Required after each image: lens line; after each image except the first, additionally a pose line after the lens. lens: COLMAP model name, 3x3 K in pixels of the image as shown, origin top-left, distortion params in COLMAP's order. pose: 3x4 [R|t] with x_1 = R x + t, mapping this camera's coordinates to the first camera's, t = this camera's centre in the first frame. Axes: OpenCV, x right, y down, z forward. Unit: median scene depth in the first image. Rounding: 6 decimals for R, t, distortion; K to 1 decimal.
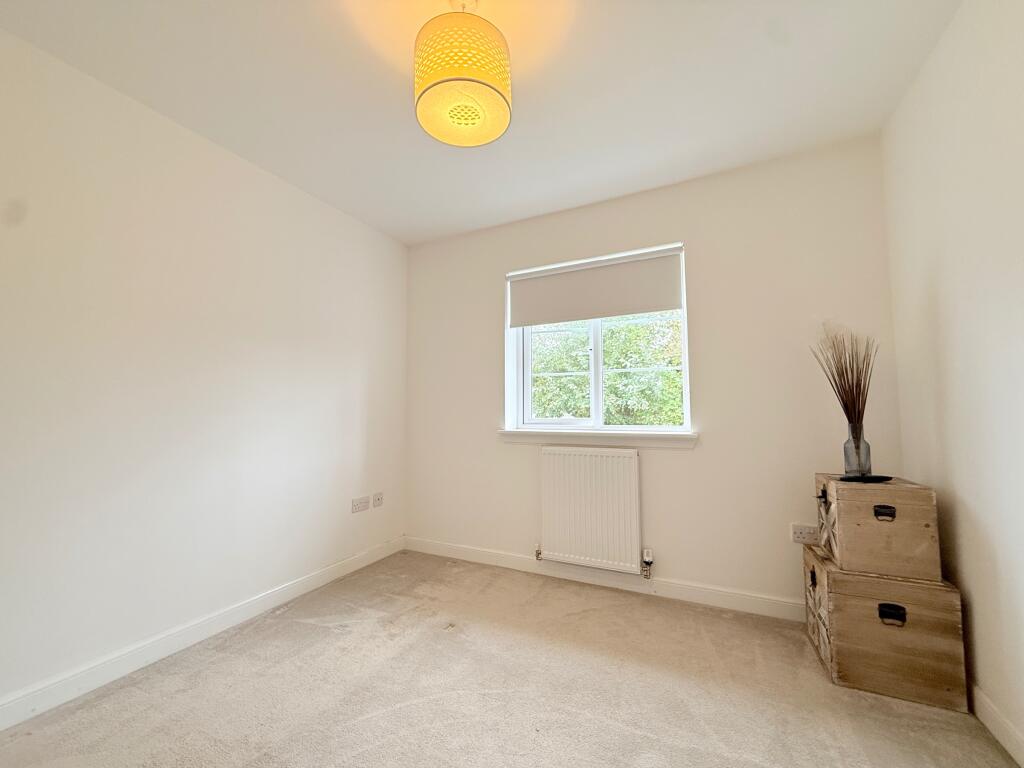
lens RADIAL K [[406.8, 0, 518.1], [0, 406.8, 390.0], [0, 0, 1]] dist [-0.000956, 0.000453]
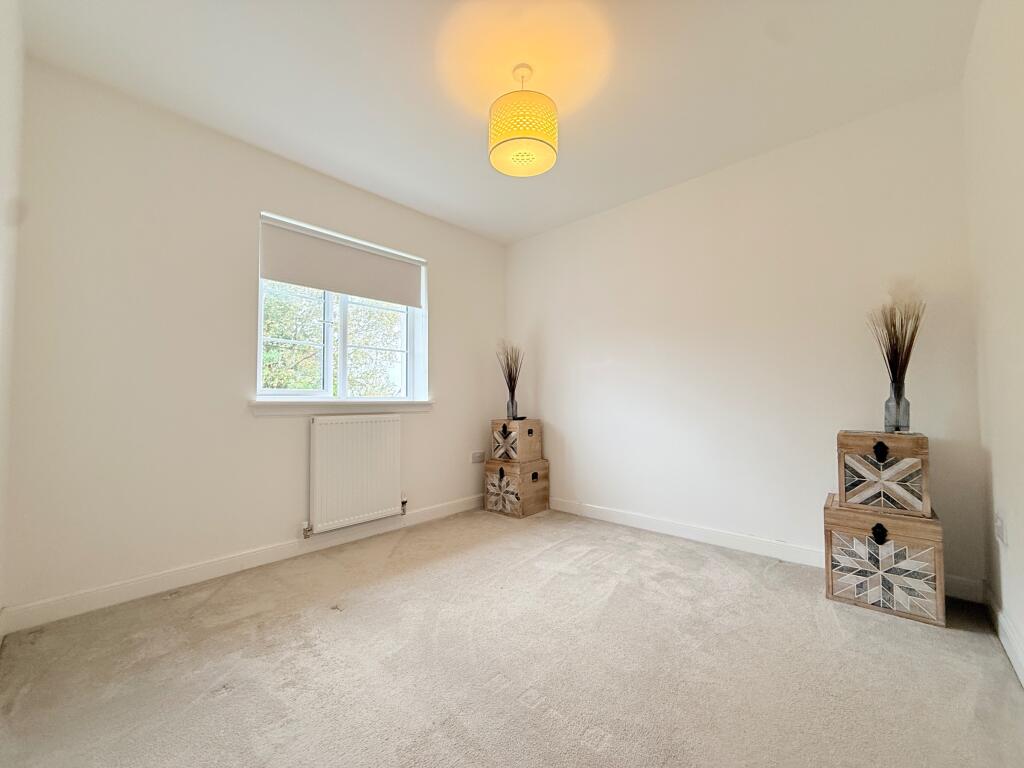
lens RADIAL K [[406.8, 0, 517.8], [0, 406.8, 384.8], [0, 0, 1]] dist [-0.000956, 0.000453]
pose [[0.277985, 0.033721, 0.959993, -0.817118], [-0.051904, 0.998451, -0.020042, 0.065263], [-0.959182, -0.044256, 0.279305, 0.321611]]
